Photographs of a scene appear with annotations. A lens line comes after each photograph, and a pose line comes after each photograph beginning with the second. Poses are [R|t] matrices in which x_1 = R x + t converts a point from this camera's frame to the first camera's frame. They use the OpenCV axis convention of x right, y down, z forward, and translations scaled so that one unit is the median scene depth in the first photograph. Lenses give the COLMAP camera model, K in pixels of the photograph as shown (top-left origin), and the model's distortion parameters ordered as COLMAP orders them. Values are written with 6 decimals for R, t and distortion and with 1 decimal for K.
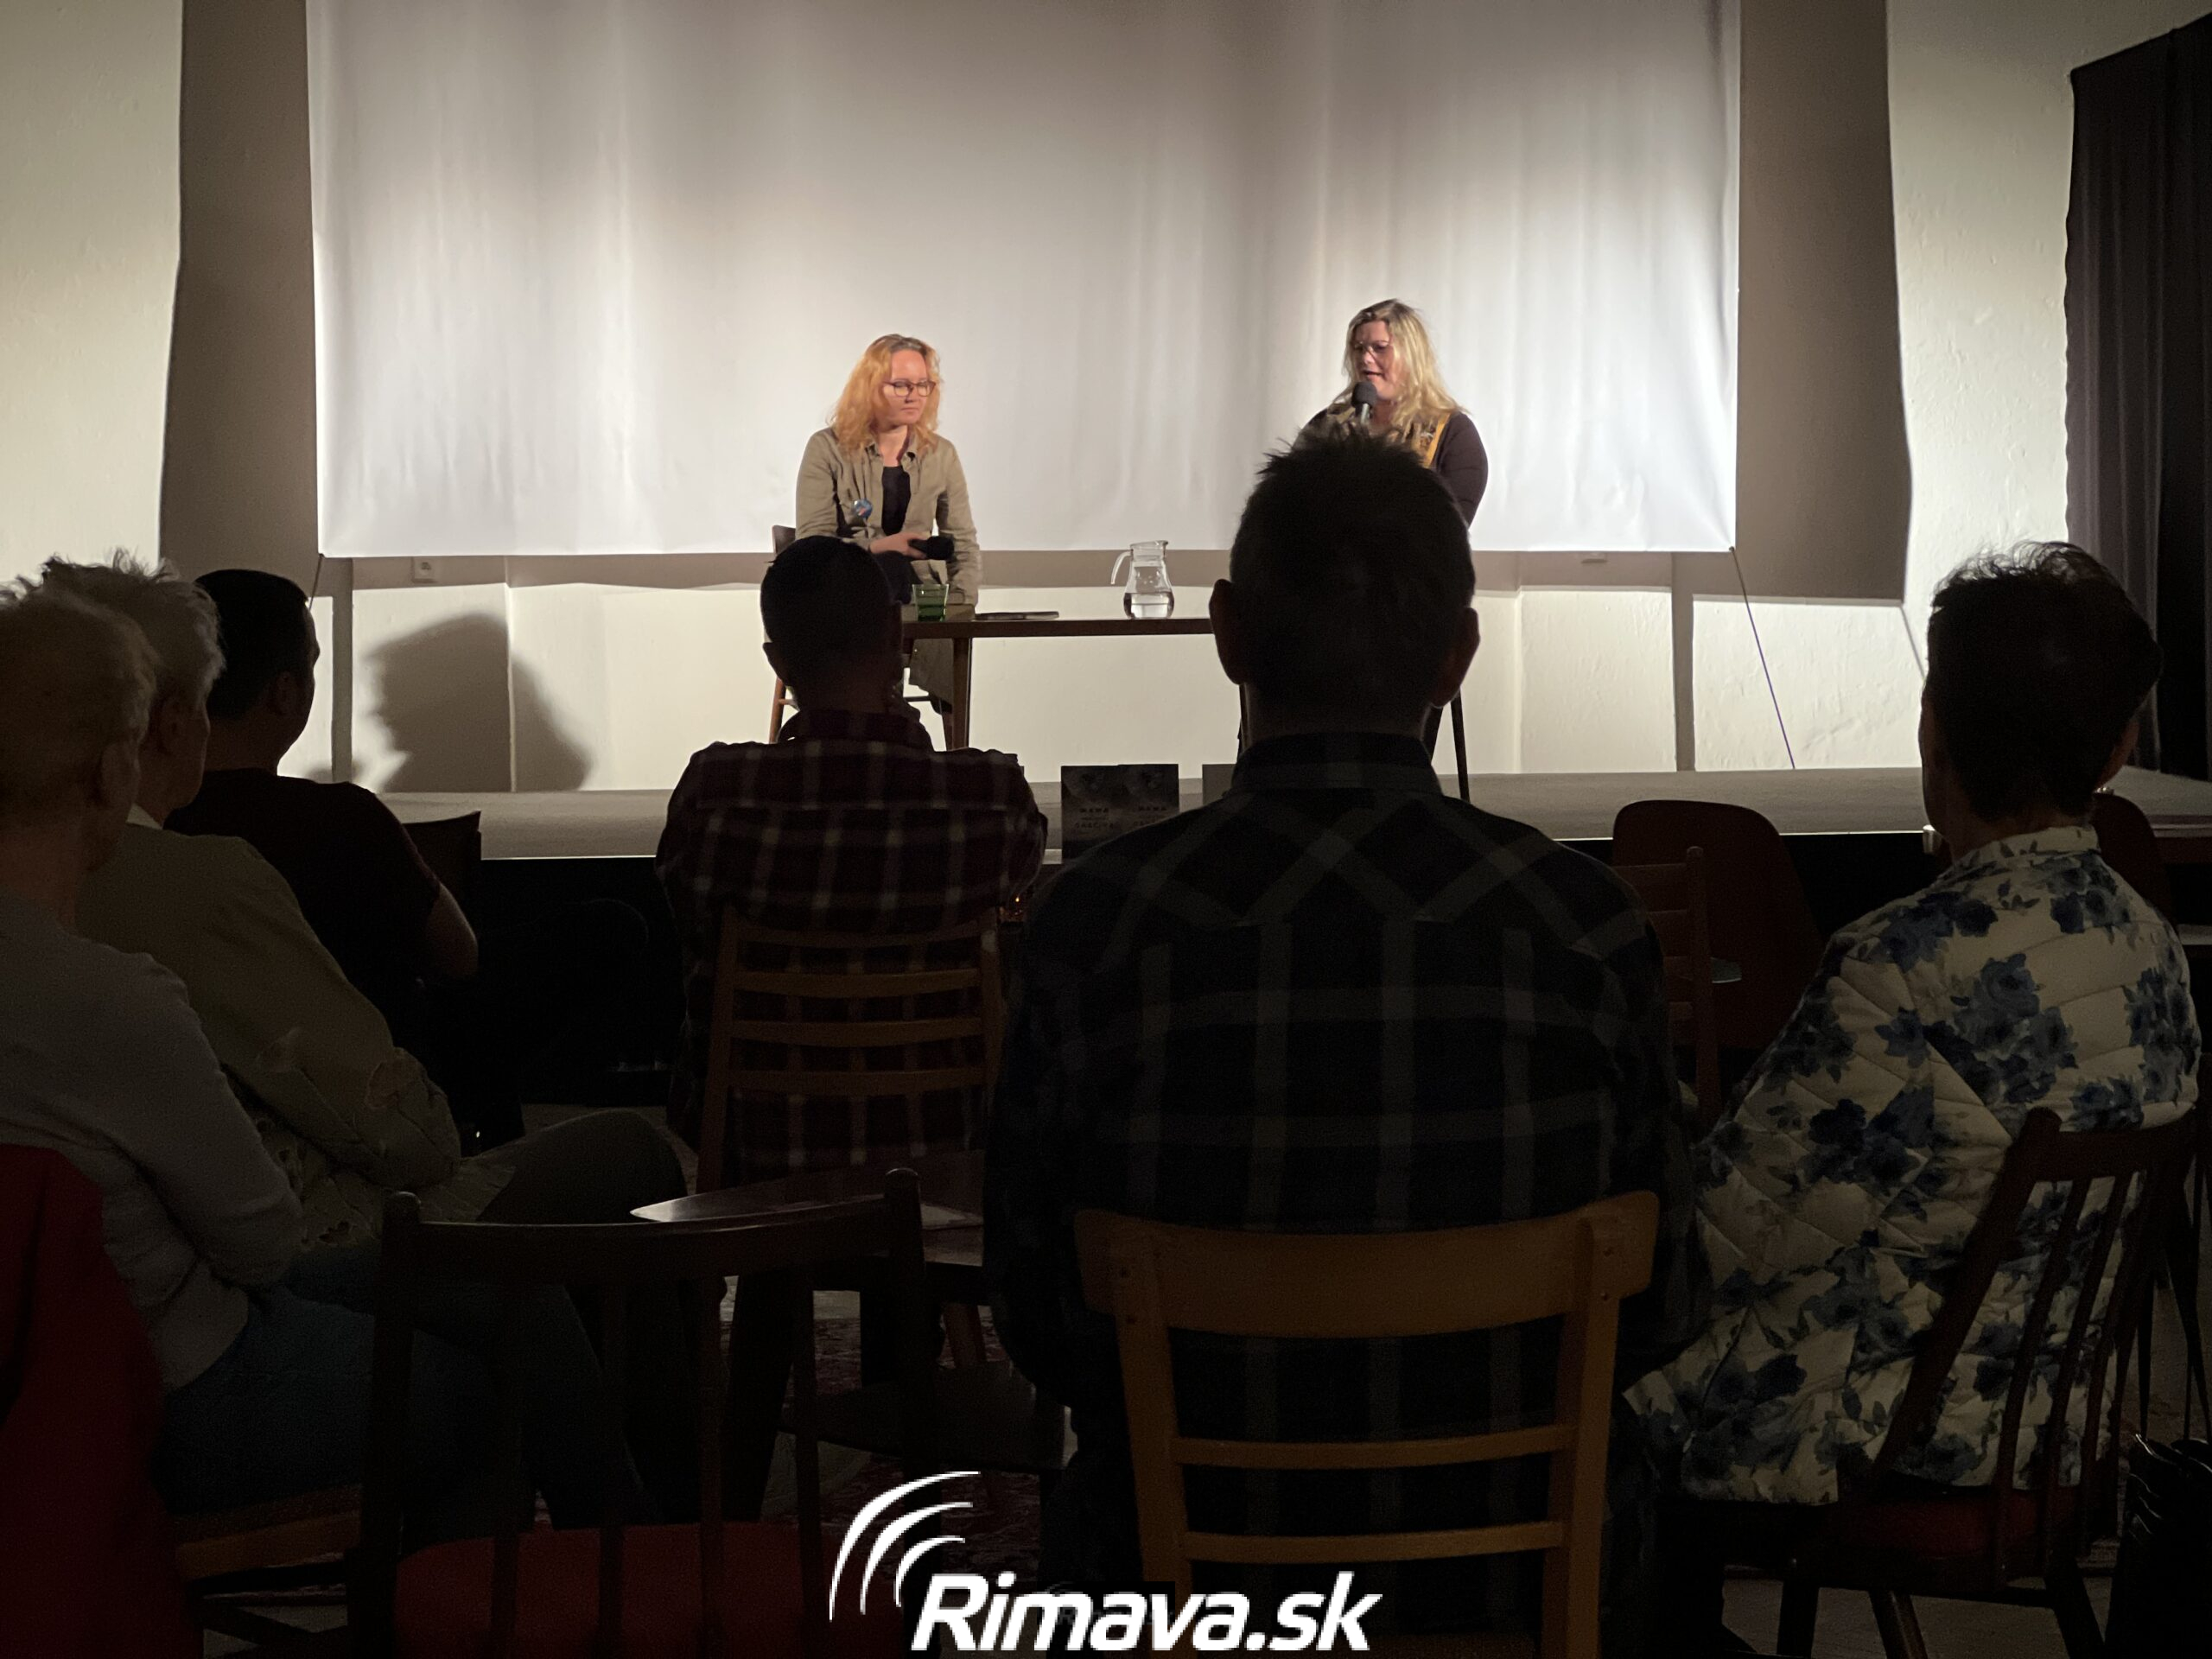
lens RADIAL K [[5029.7, 0, 1106.0], [0, 5029.7, 829.5], [0, 0, 1]] dist [0.076559, -0.048984]
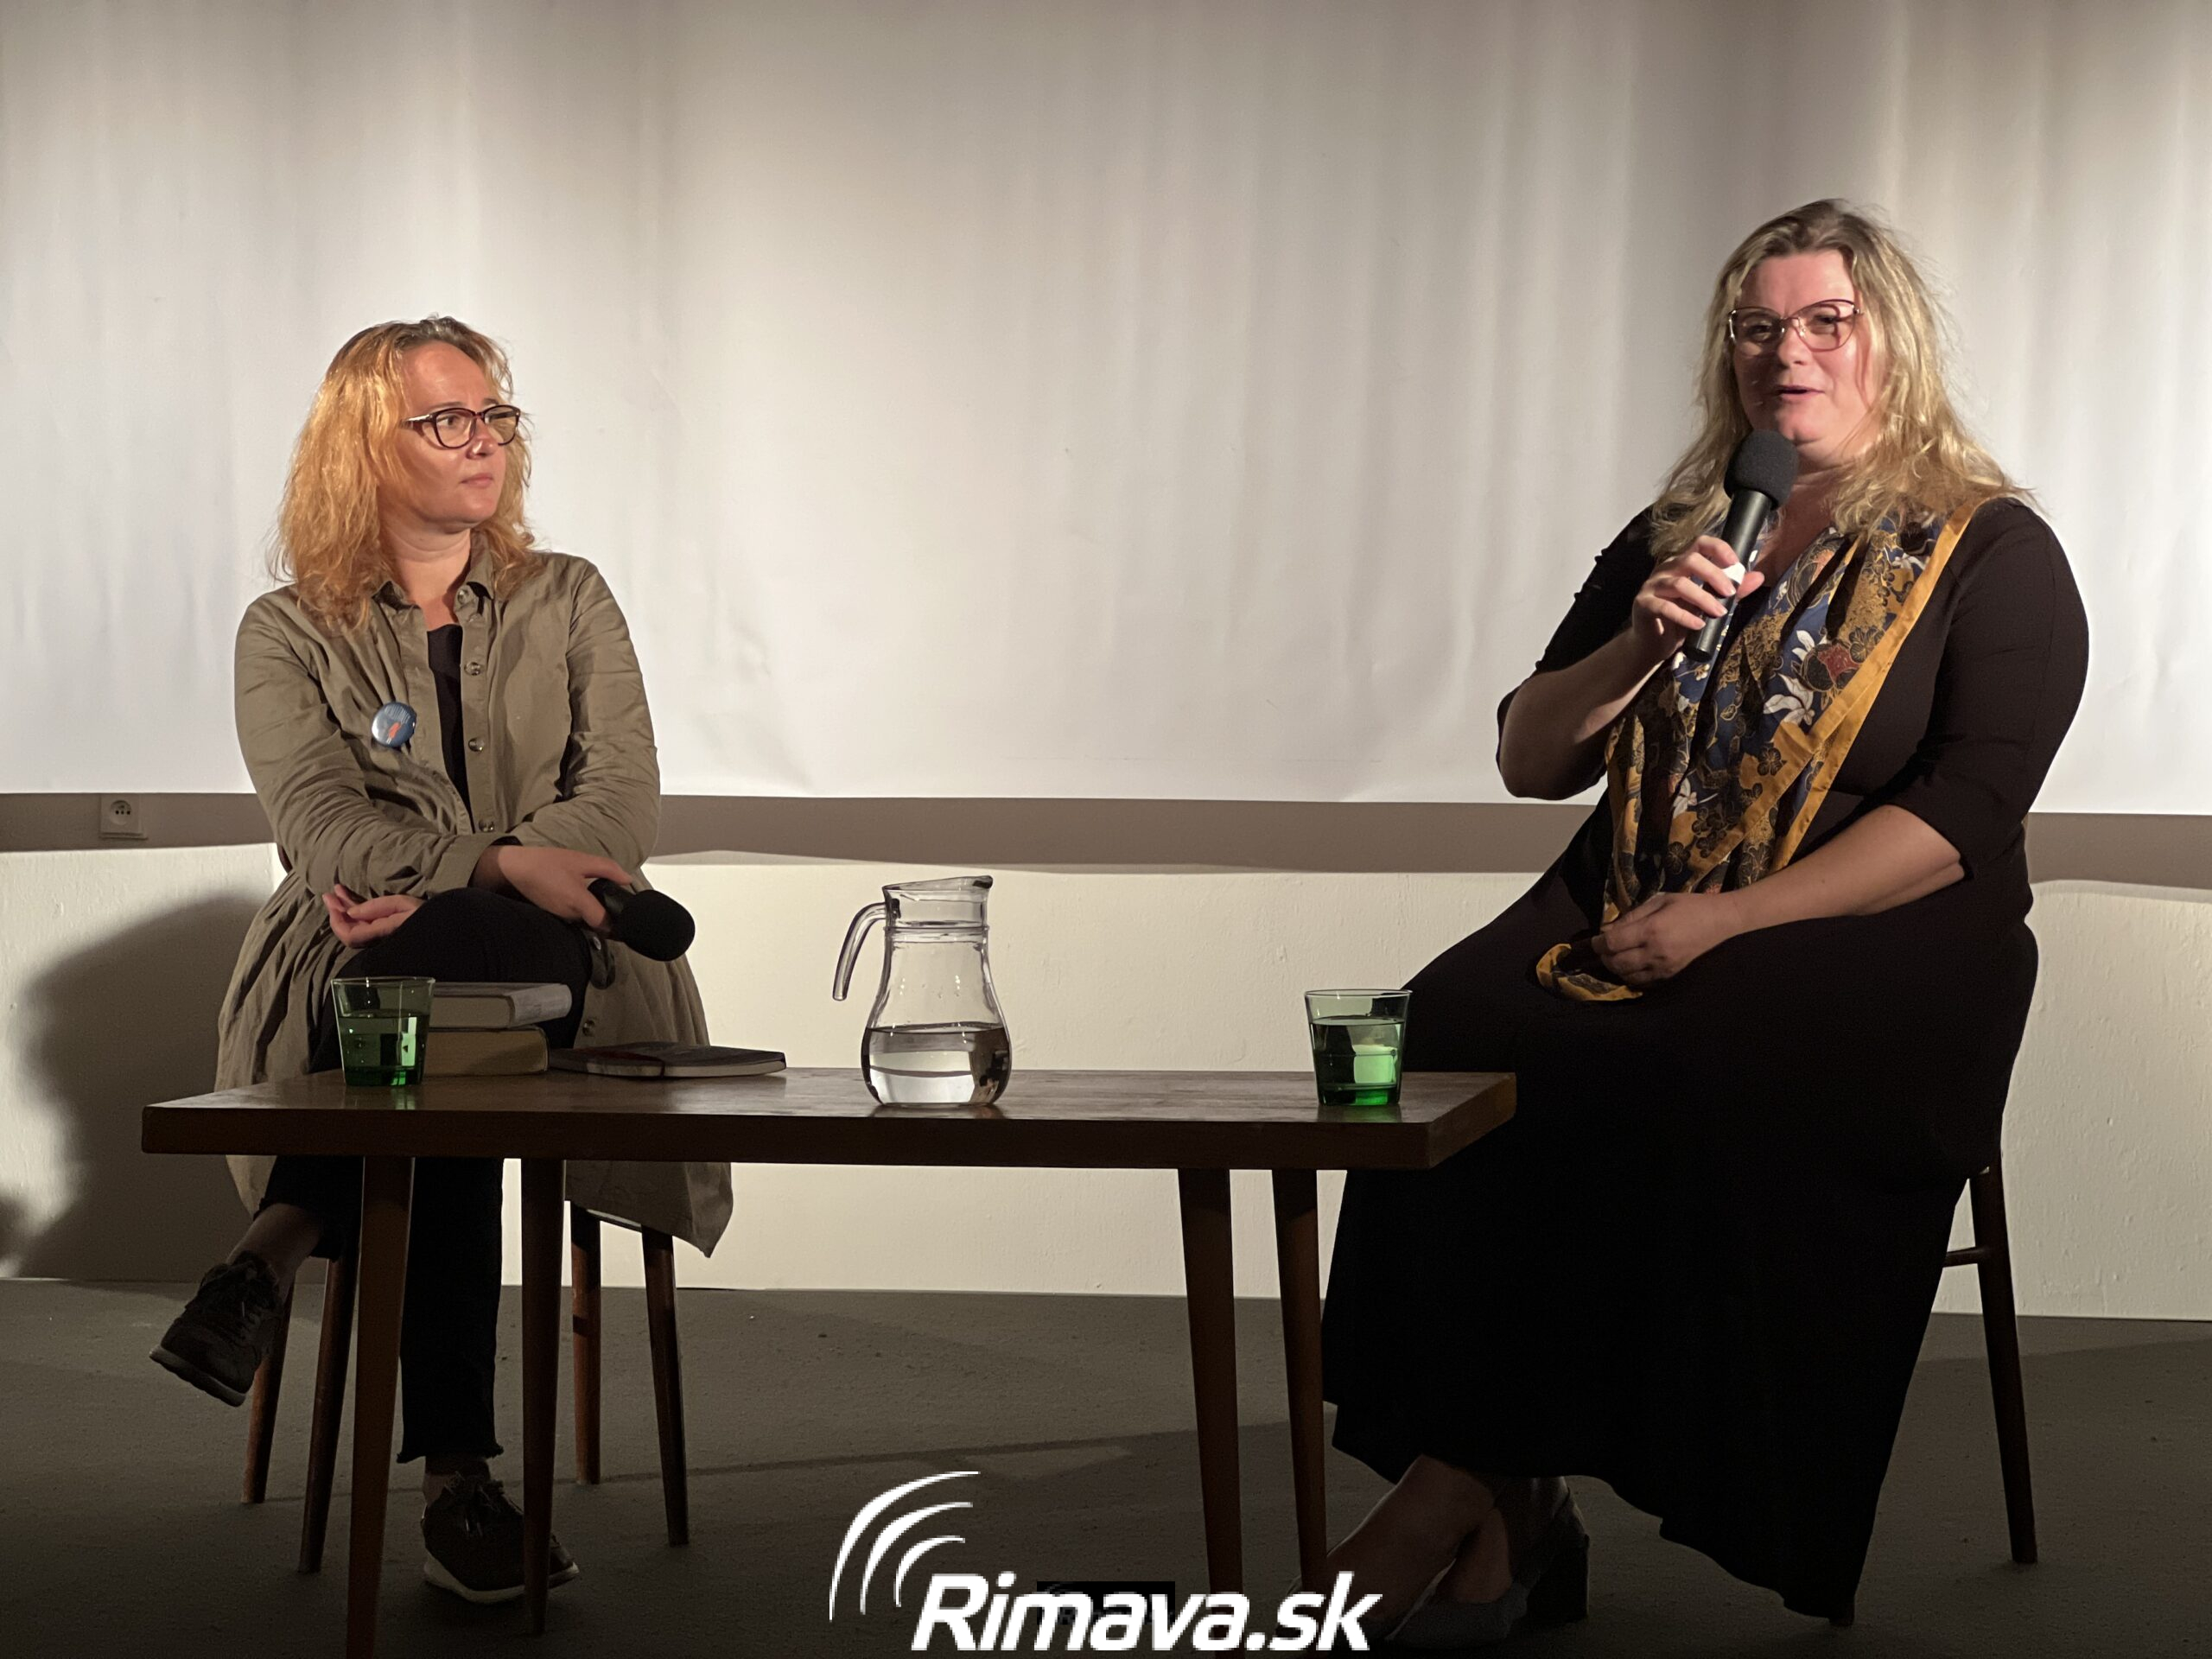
lens RADIAL K [[5013.4, 0, 1106.0], [0, 5013.4, 829.5], [0, 0, 1]] dist [1.362608, 0.039045]
pose [[0.980819, 0.010284, -0.194647, 0.823725], [-0.016222, 0.999450, -0.028939, -0.442413], [0.194243, 0.031541, 0.980446, 6.046897]]
